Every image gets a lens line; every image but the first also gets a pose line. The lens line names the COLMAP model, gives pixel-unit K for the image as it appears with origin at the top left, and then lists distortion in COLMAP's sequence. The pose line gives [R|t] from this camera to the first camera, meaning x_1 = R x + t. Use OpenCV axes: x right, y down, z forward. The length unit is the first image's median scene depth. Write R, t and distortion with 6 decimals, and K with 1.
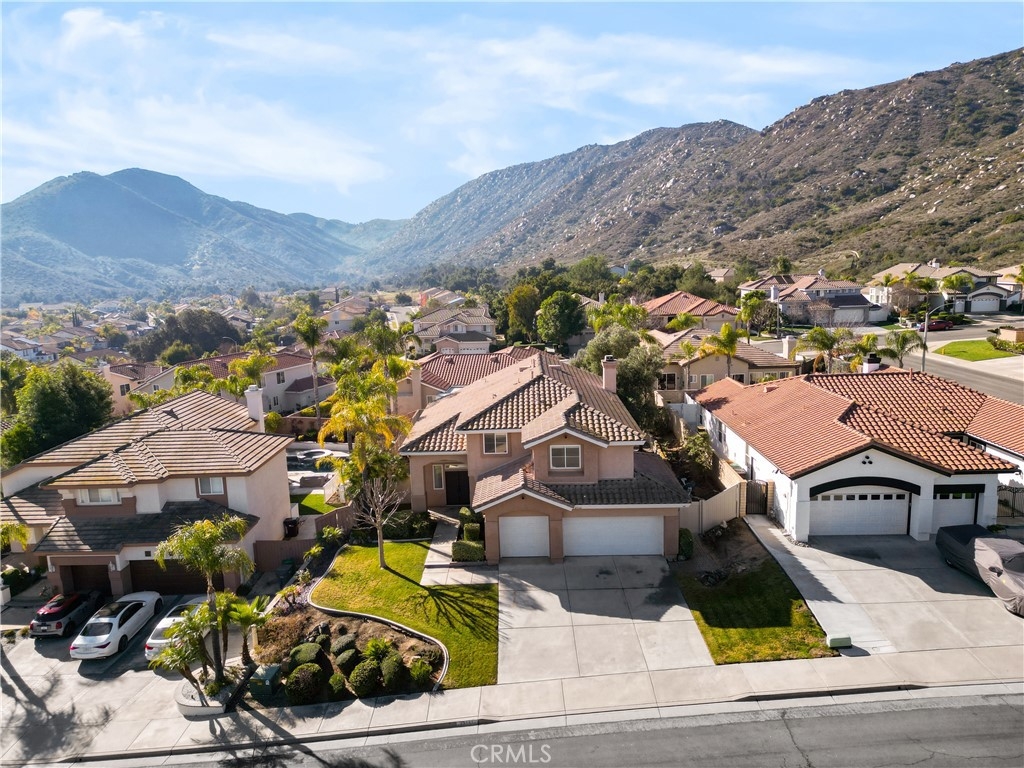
lens RADIAL K [[716.2, 0, 513.6], [0, 716.2, 381.0], [0, 0, 1]] dist [0.082030, -0.084090]
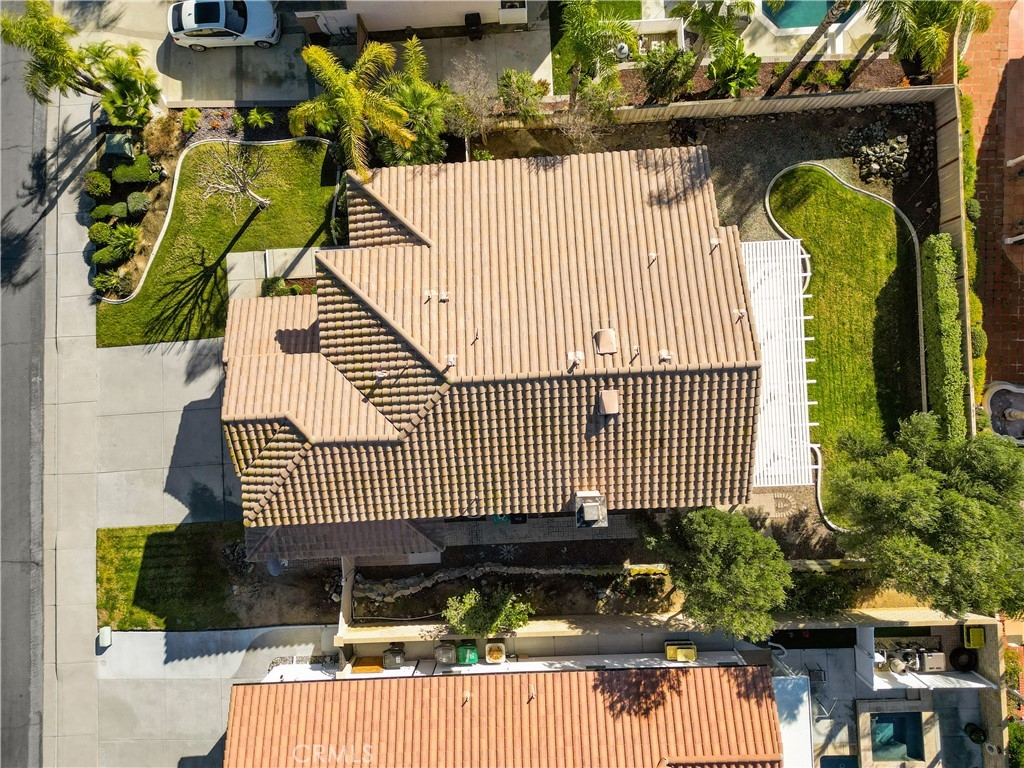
lens RADIAL K [[716.2, 0, 513.6], [0, 716.2, 381.0], [0, 0, 1]] dist [0.082030, -0.084090]
pose [[0.067027, 0.996984, 0.039117, 0.021561], [-0.143768, -0.029145, 0.989182, -0.607151], [0.987339, -0.071926, 0.141381, 1.028485]]
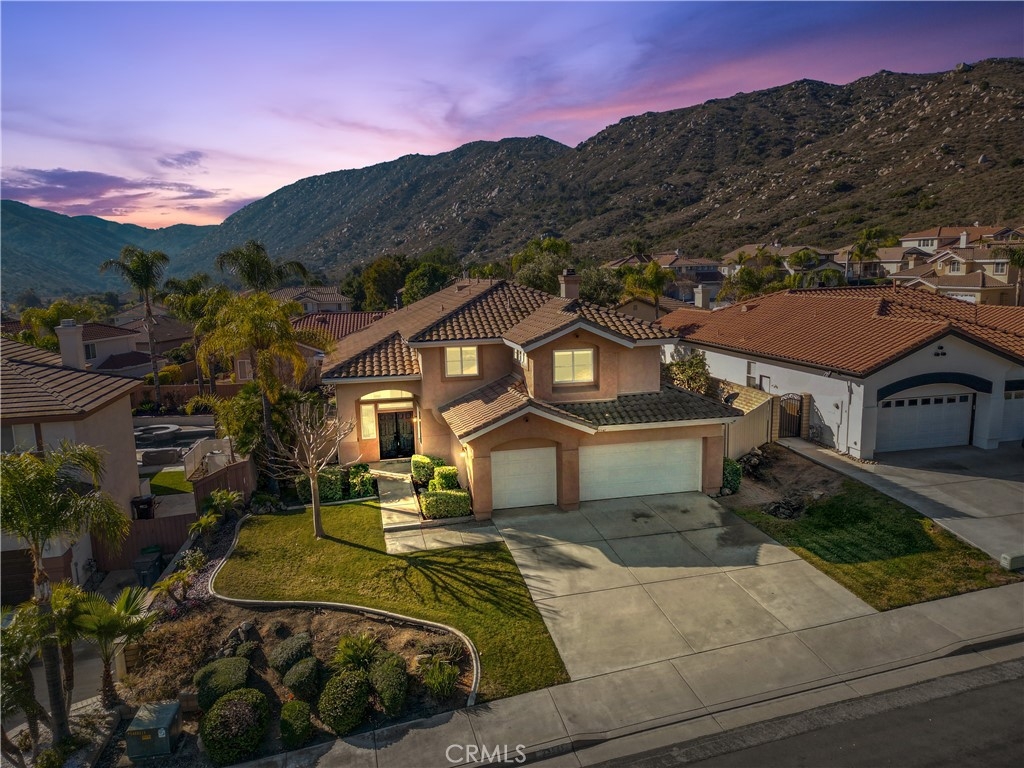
lens RADIAL K [[716.2, 0, 513.6], [0, 716.2, 381.0], [0, 0, 1]] dist [0.082030, -0.084090]
pose [[0.971348, -0.032304, 0.235457, -0.141510], [0.035983, 0.999288, -0.011347, 0.114422], [-0.234922, 0.019495, 0.971819, 0.276437]]
